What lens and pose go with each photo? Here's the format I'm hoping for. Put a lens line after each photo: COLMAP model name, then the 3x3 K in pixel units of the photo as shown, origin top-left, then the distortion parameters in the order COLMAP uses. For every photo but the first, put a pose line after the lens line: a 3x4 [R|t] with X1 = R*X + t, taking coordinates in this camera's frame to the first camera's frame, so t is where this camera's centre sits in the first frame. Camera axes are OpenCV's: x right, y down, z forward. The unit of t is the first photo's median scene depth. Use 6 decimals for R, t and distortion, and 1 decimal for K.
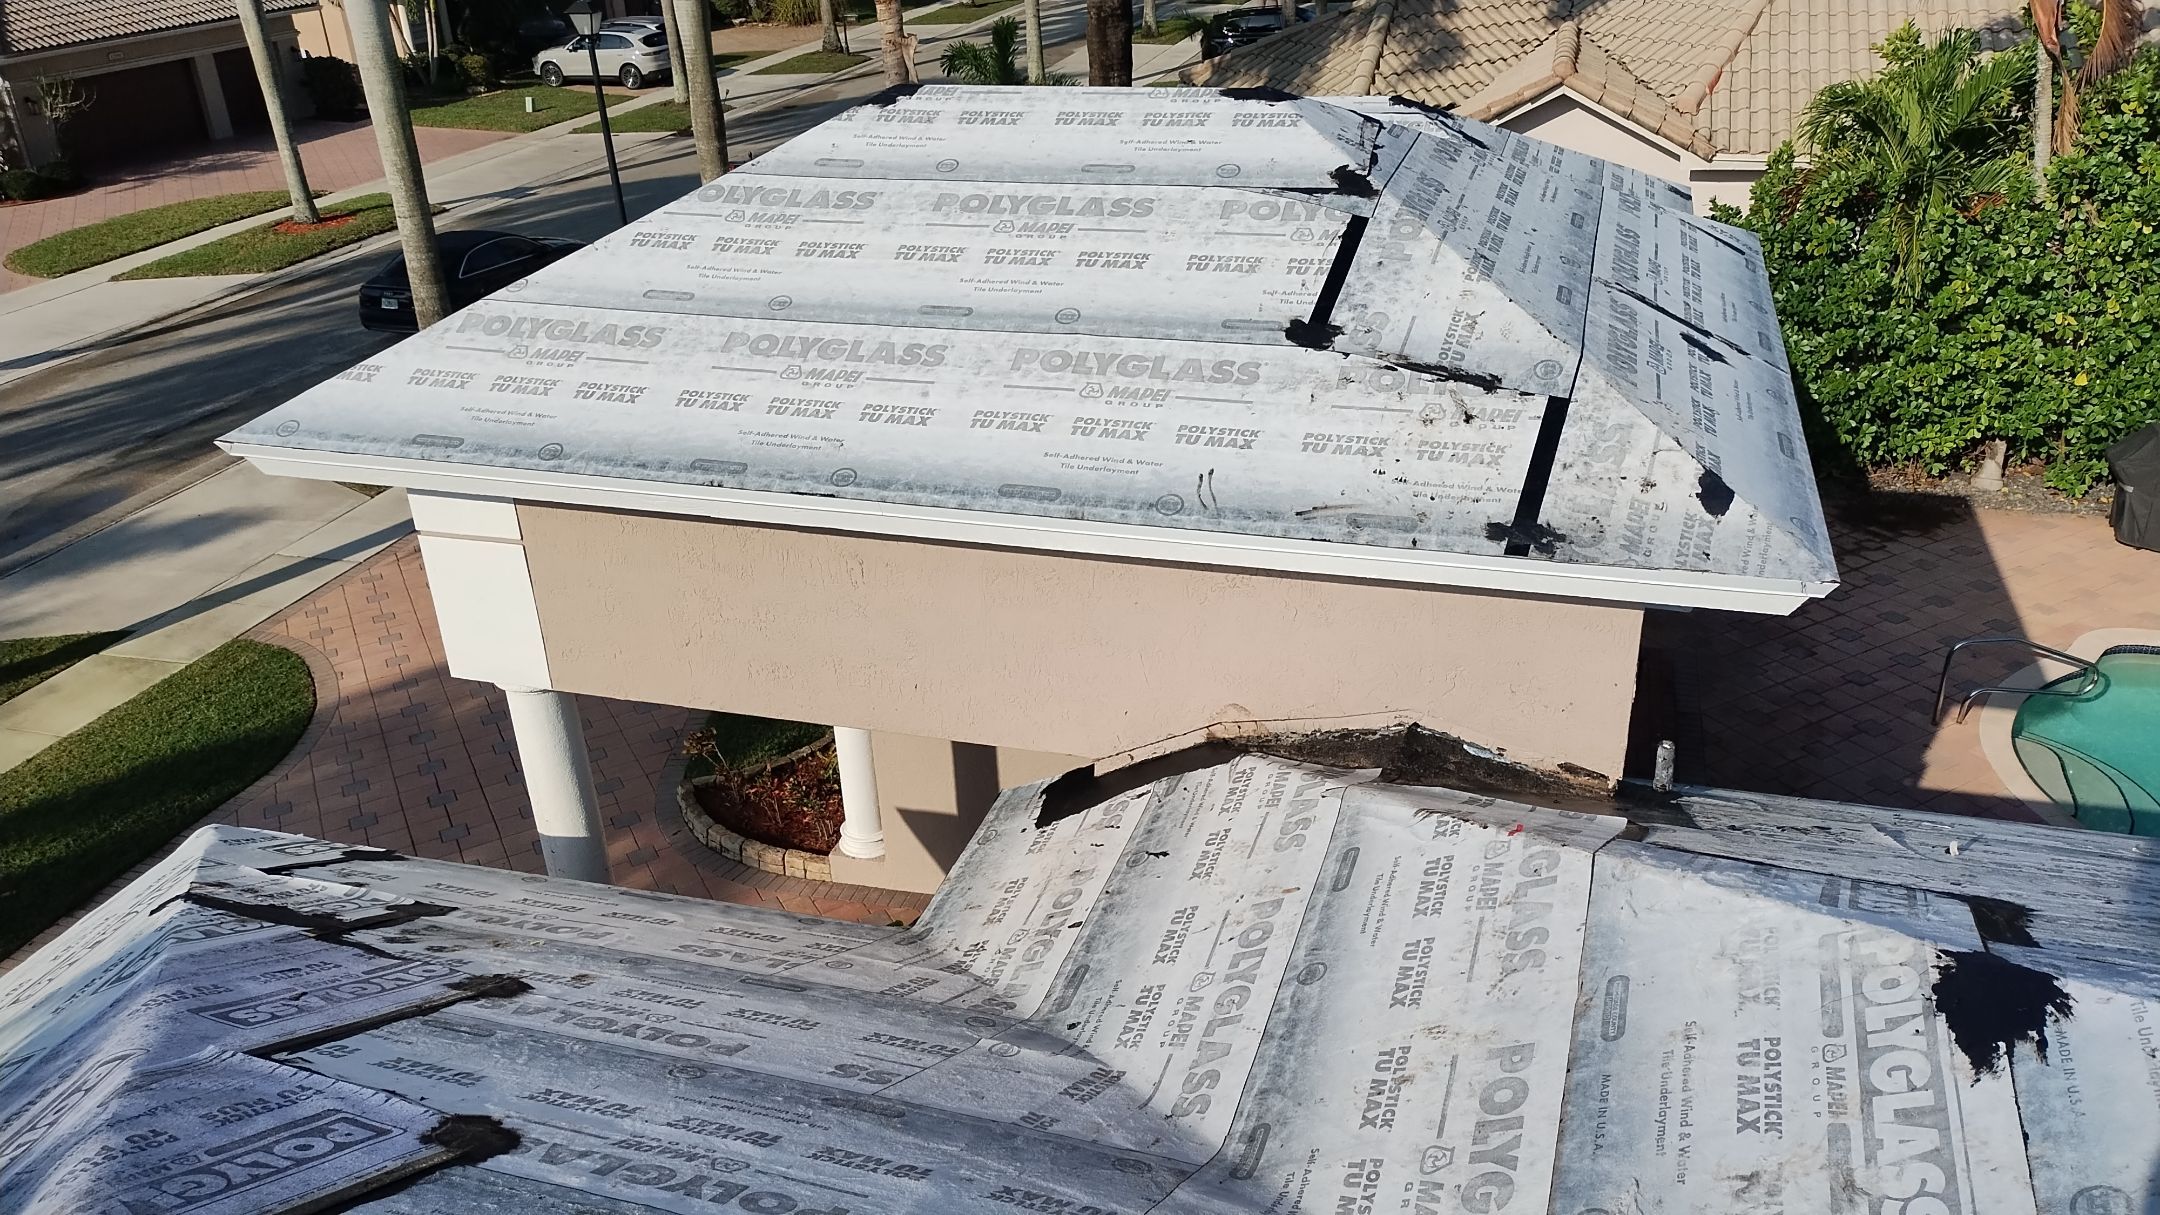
lens RADIAL K [[1586.1, 0, 1069.0], [0, 1586.1, 607.5], [0, 0, 1]] dist [0.084053, -0.119736]
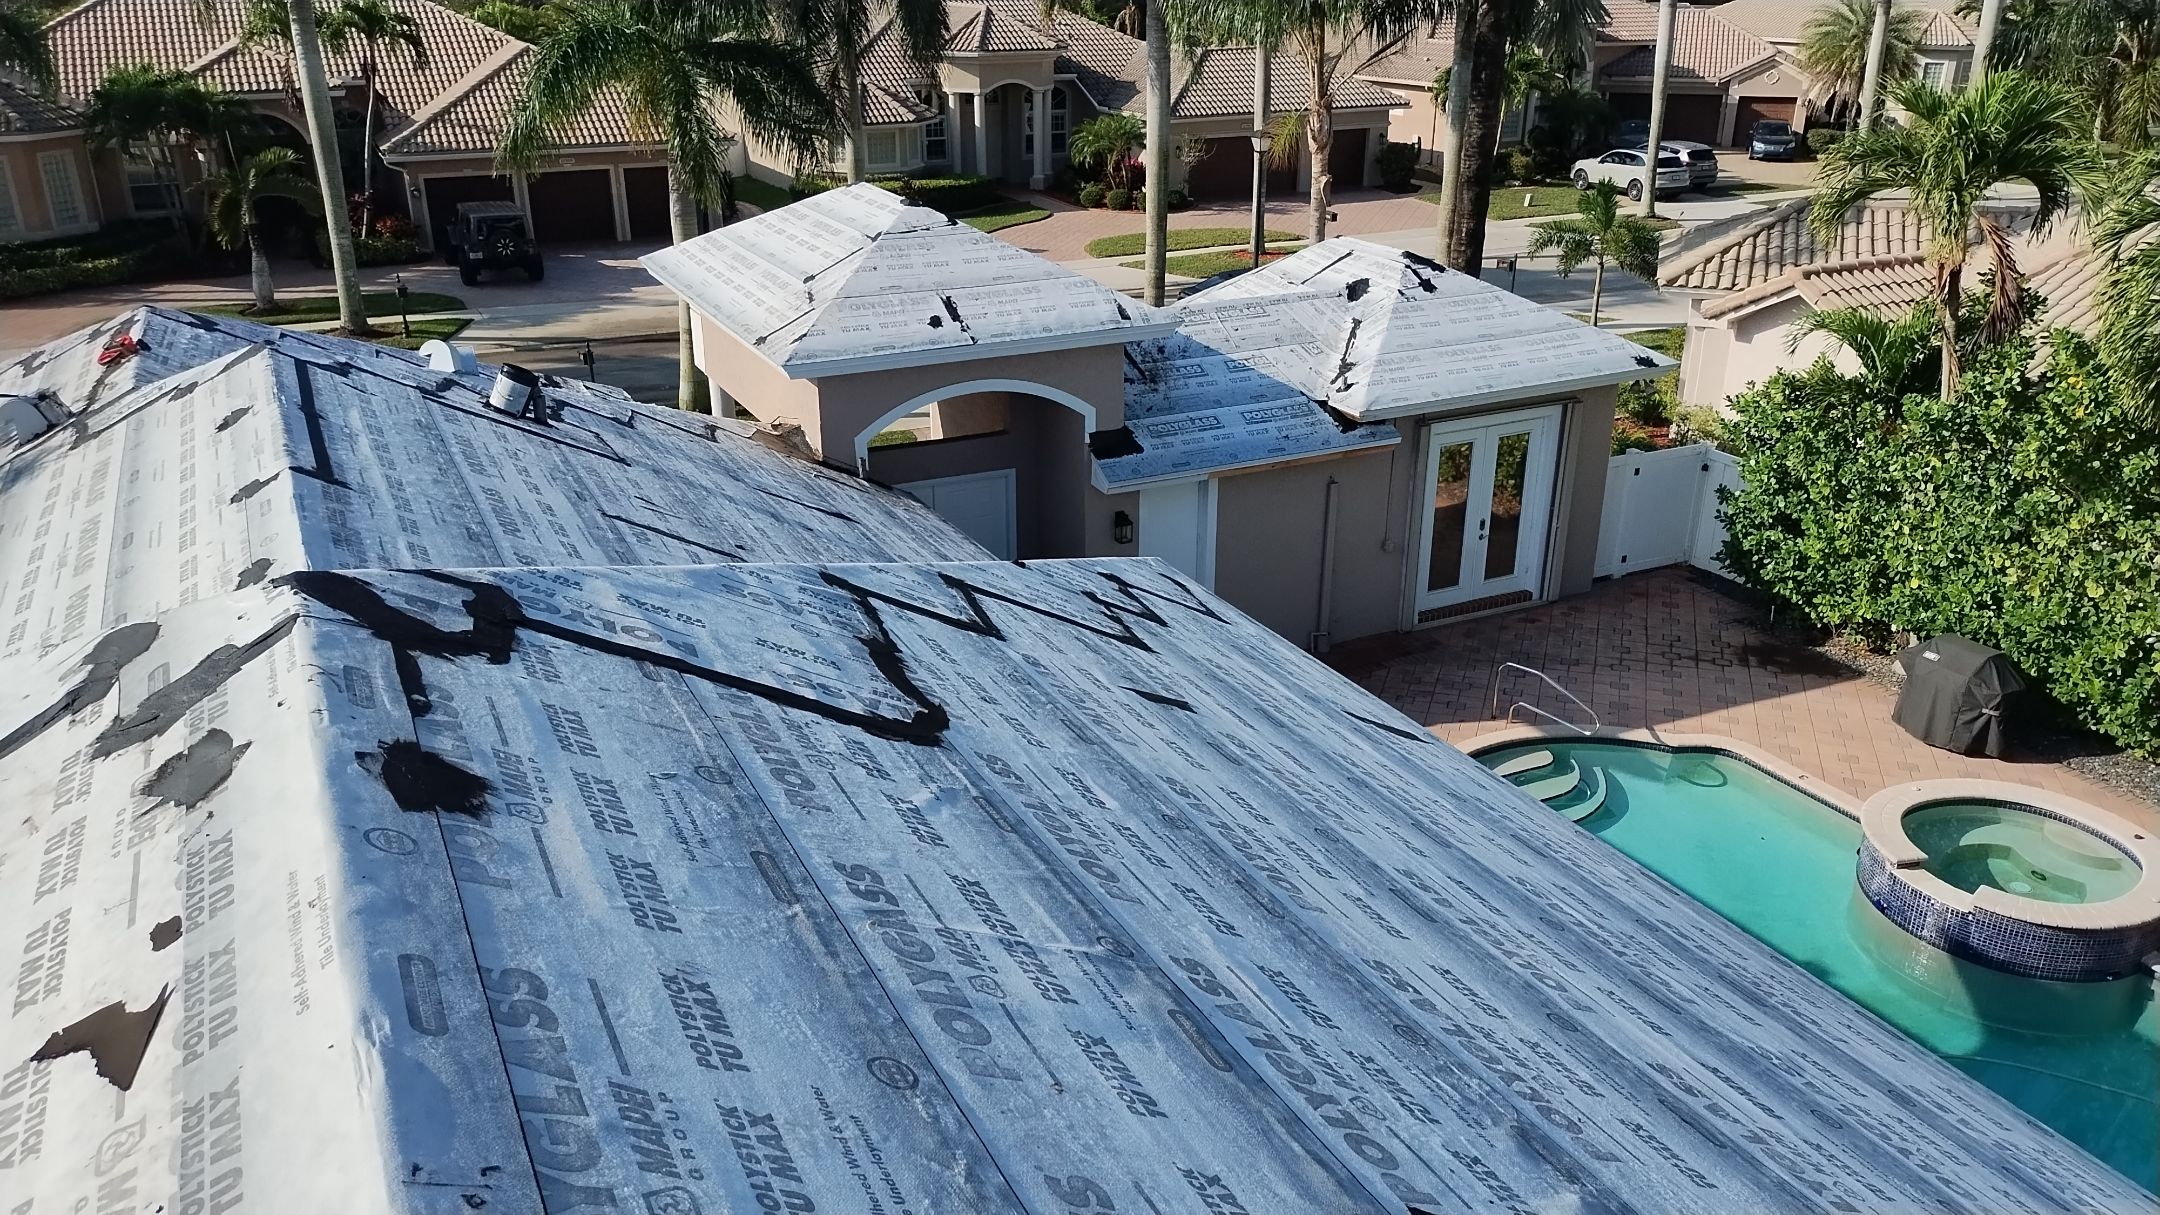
lens RADIAL K [[1586.1, 0, 1069.0], [0, 1586.1, 607.5], [0, 0, 1]] dist [0.084053, -0.119736]
pose [[0.716389, 0.303807, -0.628083, 0.295087], [-0.337002, 0.938915, 0.069775, 0.001500], [0.610915, 0.161679, 0.775012, -0.090882]]
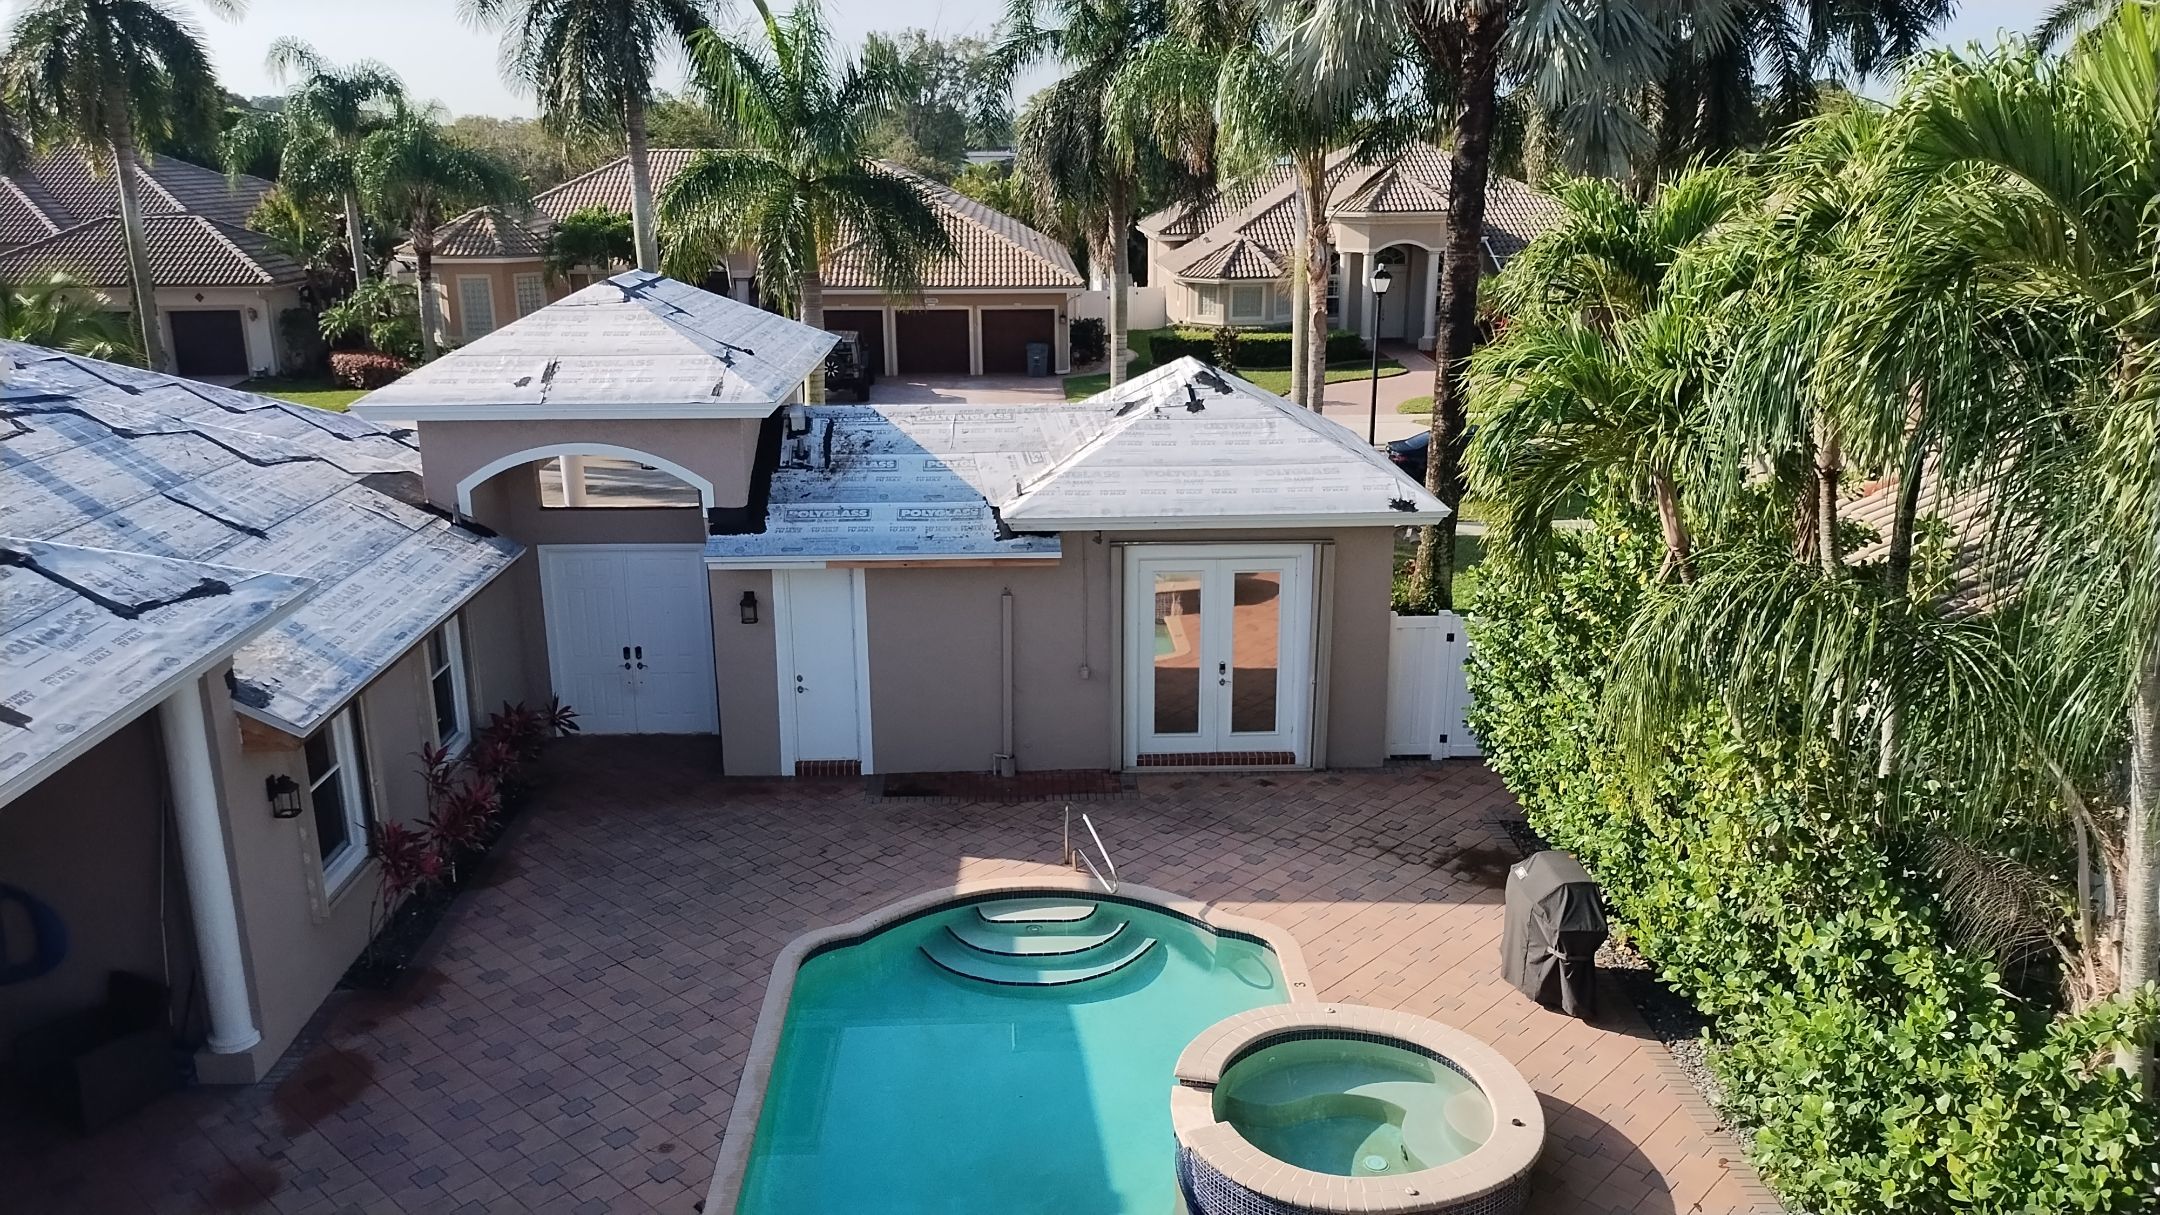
lens RADIAL K [[1586.1, 0, 1069.0], [0, 1586.1, 607.5], [0, 0, 1]] dist [0.084053, -0.119736]
pose [[0.365626, 0.297505, -0.881934, 0.419161], [-0.423358, 0.897006, 0.127077, -0.072600], [0.828906, 0.326911, 0.453920, 0.093032]]
